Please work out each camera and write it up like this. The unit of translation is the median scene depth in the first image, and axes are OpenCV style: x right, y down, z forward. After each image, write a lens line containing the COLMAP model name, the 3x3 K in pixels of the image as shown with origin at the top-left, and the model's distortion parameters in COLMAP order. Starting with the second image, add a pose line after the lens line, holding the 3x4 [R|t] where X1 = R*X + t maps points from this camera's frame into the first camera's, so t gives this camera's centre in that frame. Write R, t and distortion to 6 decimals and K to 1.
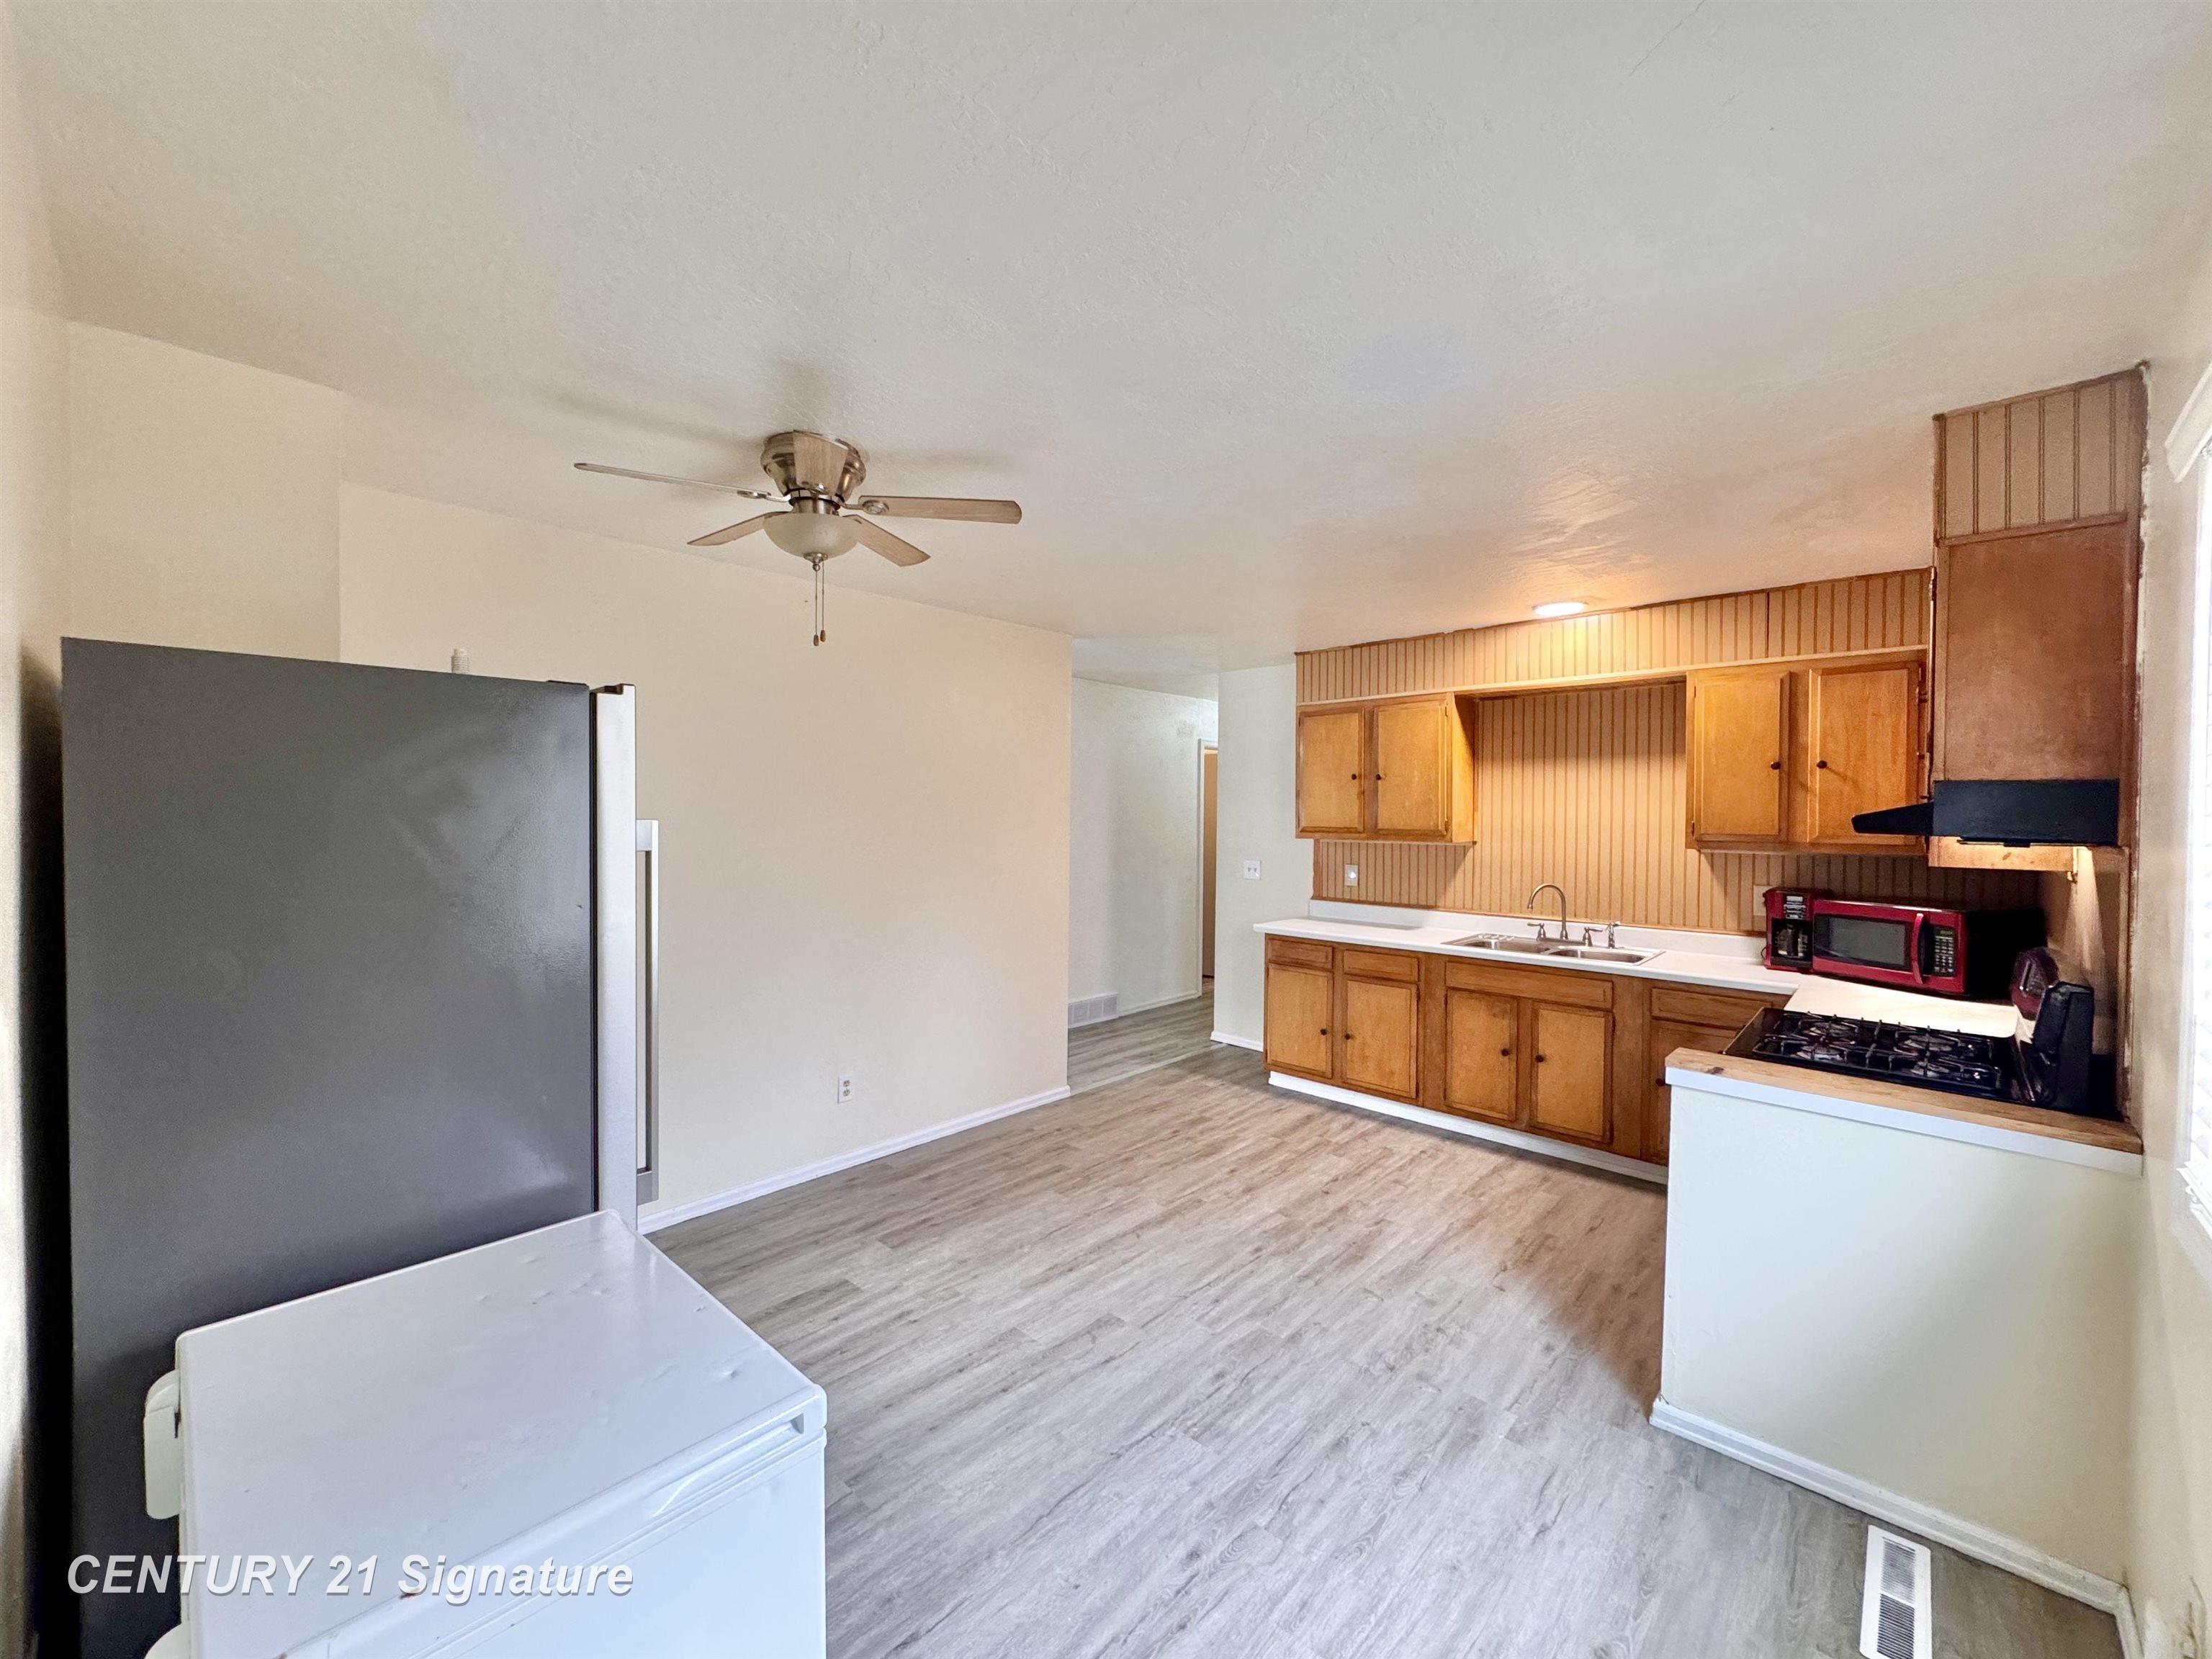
lens RADIAL K [[878.9, 0, 1108.1], [0, 878.9, 822.3], [0, 0, 1]] dist [-0.001760, 0.000108]
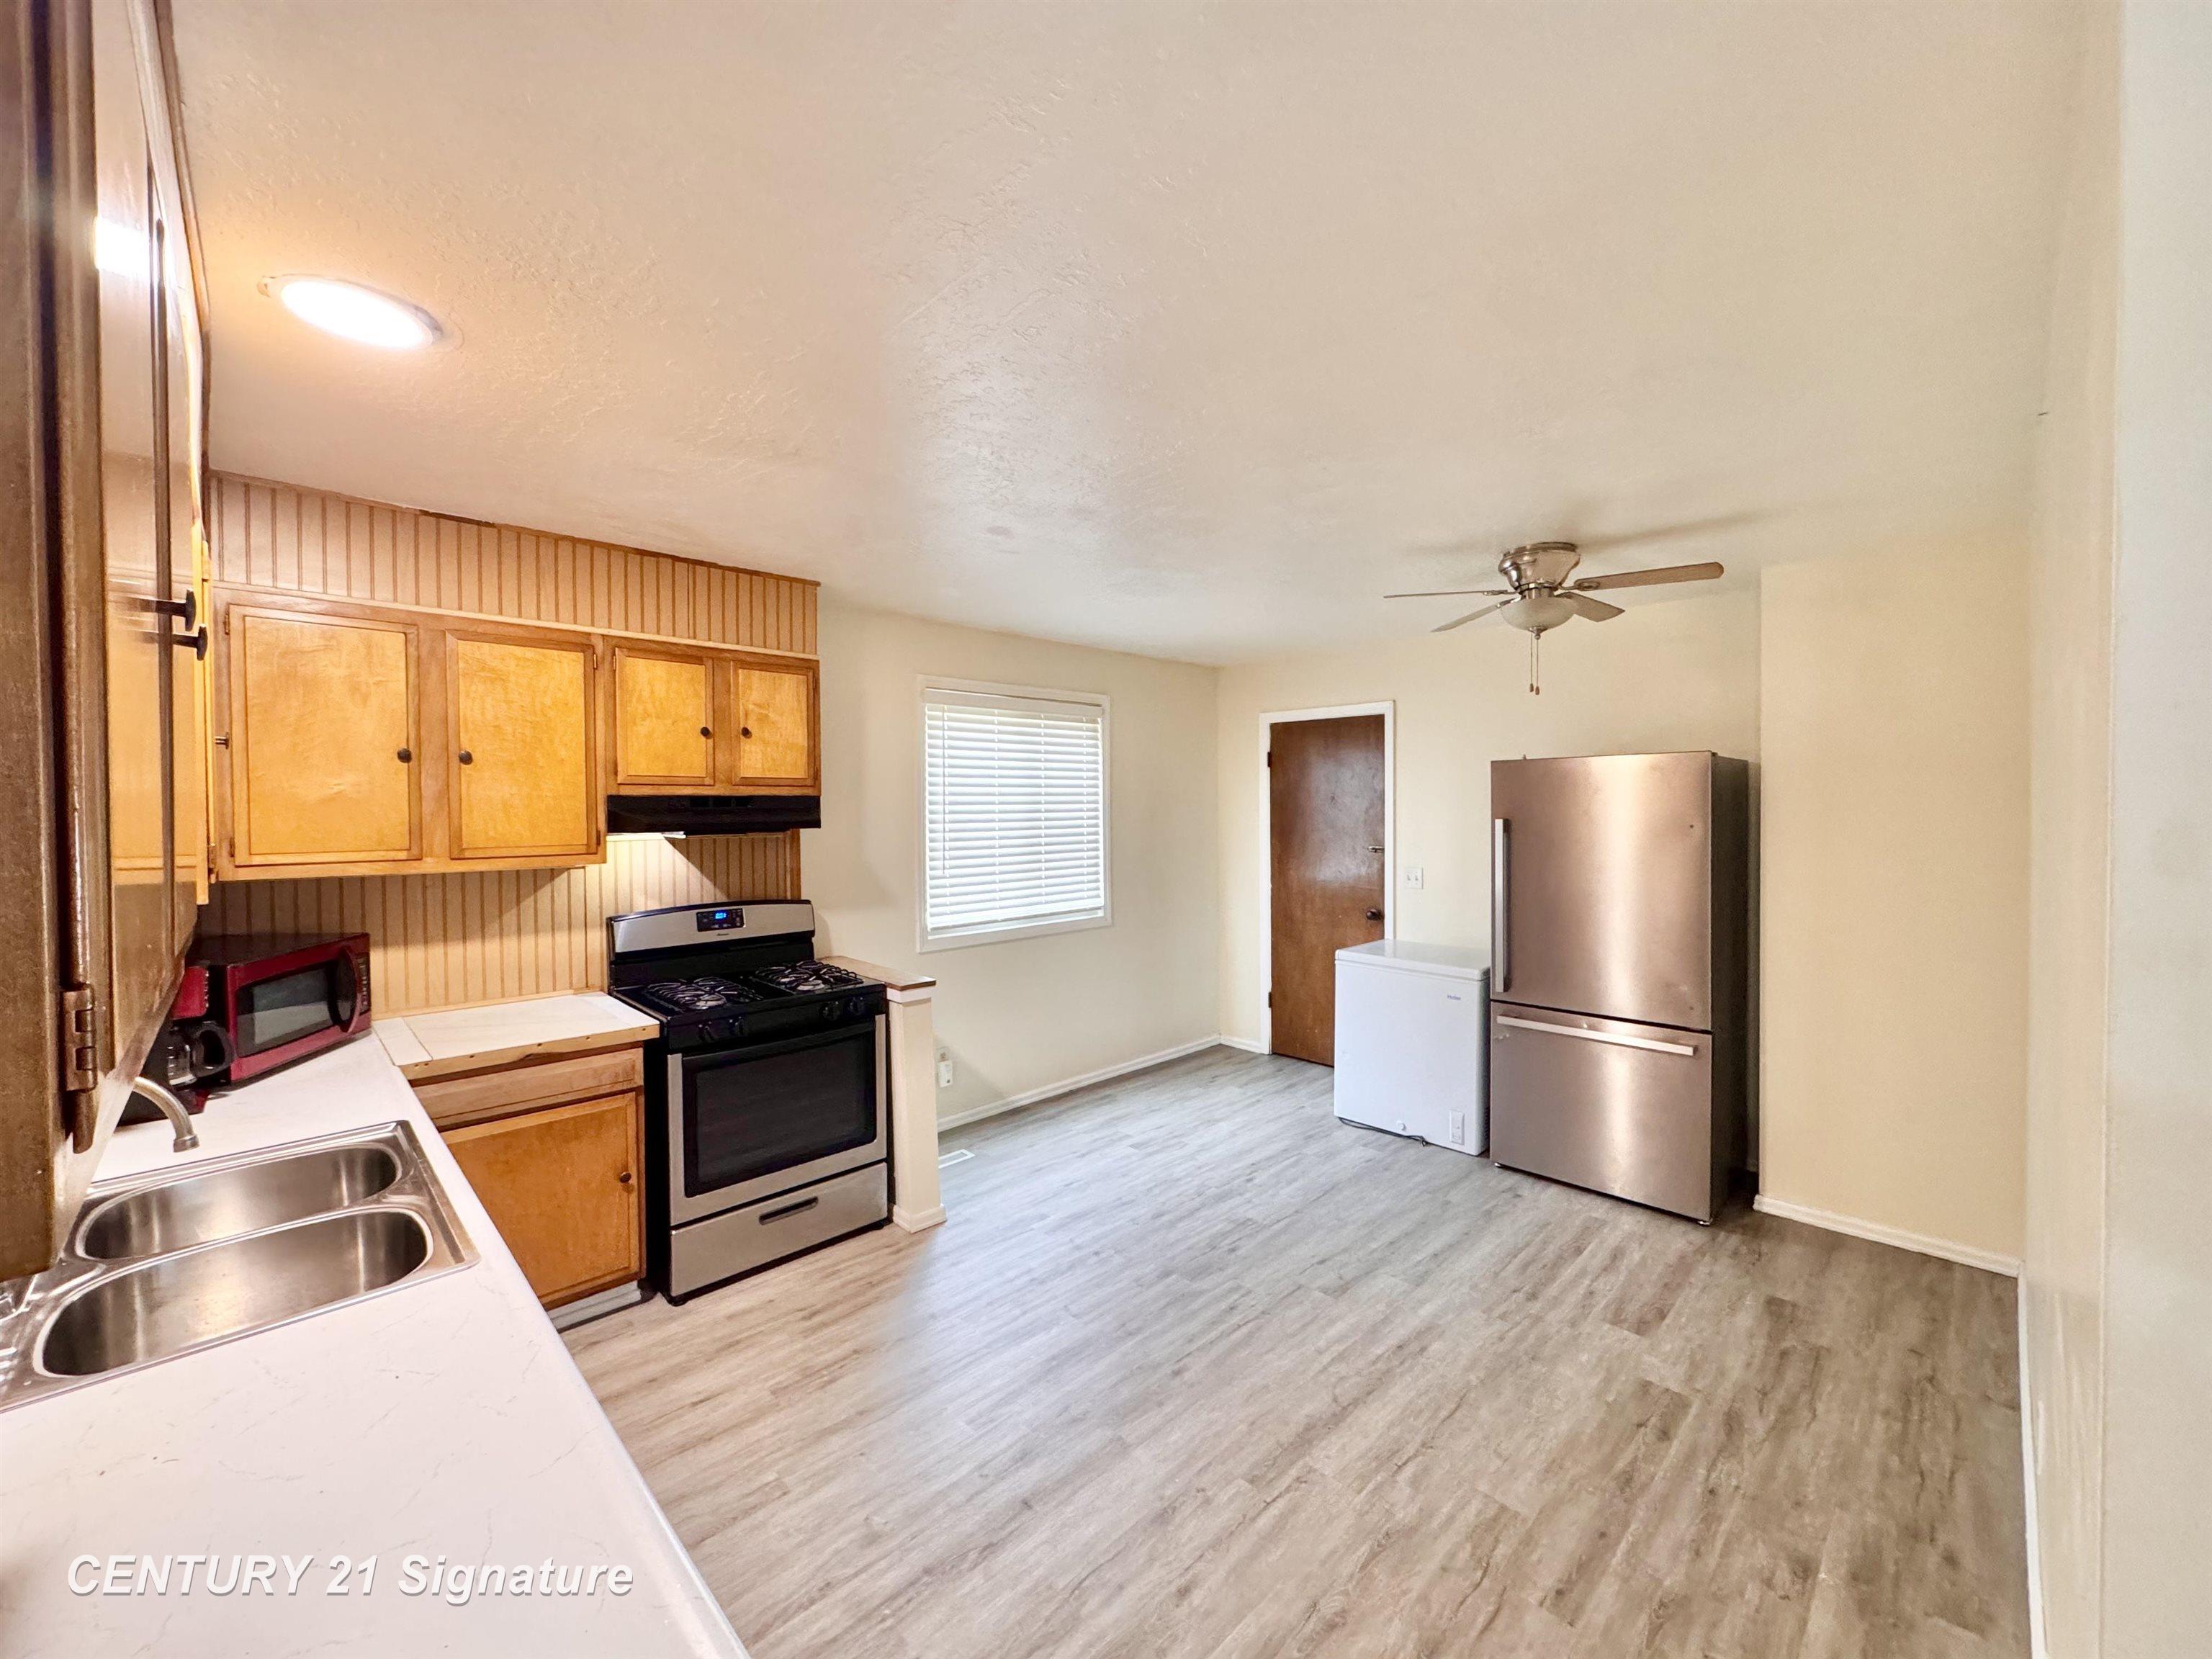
lens RADIAL K [[878.9, 0, 1105.2], [0, 878.9, 824.9], [0, 0, 1]] dist [-0.001760, 0.000108]
pose [[-0.998993, -0.004616, 0.044617, 0.170206], [-0.002954, 0.999301, 0.037254, -0.031291], [-0.044758, 0.037085, -0.998309, 1.495480]]
